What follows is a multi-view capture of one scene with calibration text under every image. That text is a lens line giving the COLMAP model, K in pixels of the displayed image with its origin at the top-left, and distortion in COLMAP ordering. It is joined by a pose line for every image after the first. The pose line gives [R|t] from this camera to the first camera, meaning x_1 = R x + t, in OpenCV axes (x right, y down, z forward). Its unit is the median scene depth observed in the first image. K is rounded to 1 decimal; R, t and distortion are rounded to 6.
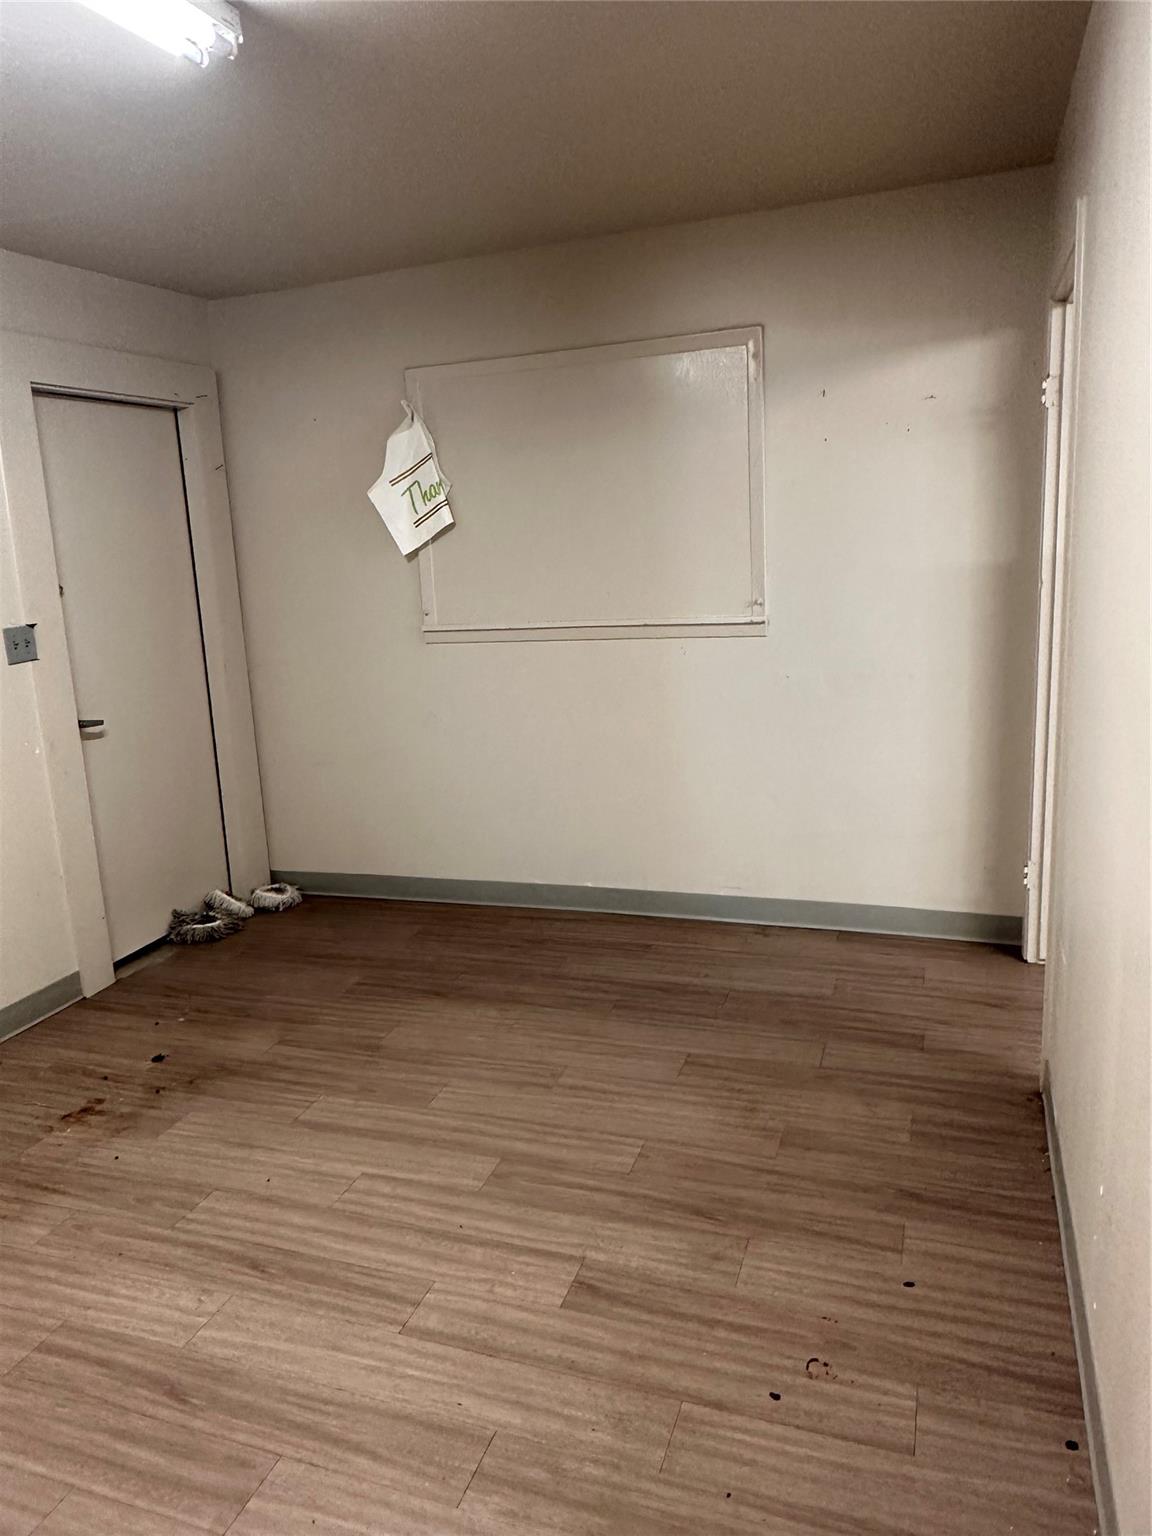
lens RADIAL K [[1074.0, 0, 576.0], [0, 1074.0, 768.0], [0, 0, 1]] dist [-0.006117, -0.001598]
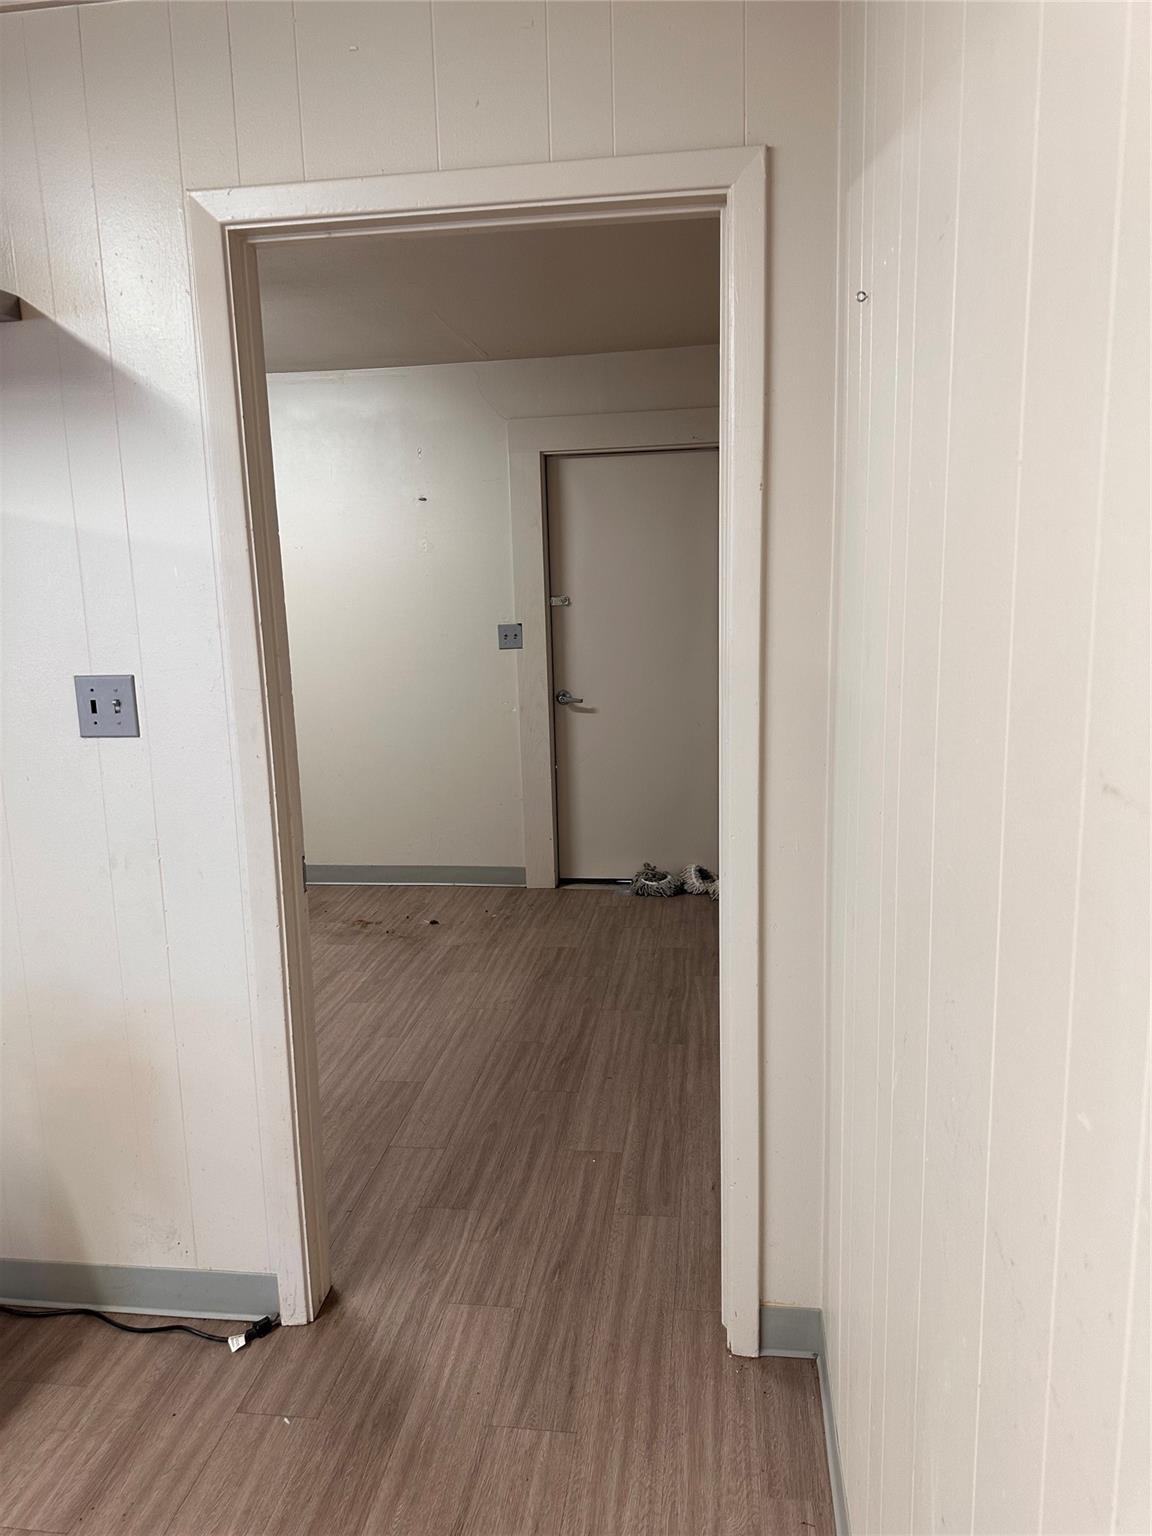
lens RADIAL K [[1083.5, 0, 569.1], [0, 1083.5, 780.6], [0, 0, 1]] dist [0.039811, -0.042899]
pose [[0.200075, 0.224052, -0.953819, 1.440980], [-0.189041, 0.964038, 0.186799, -0.324910], [0.961371, 0.142937, 0.235235, 1.125534]]
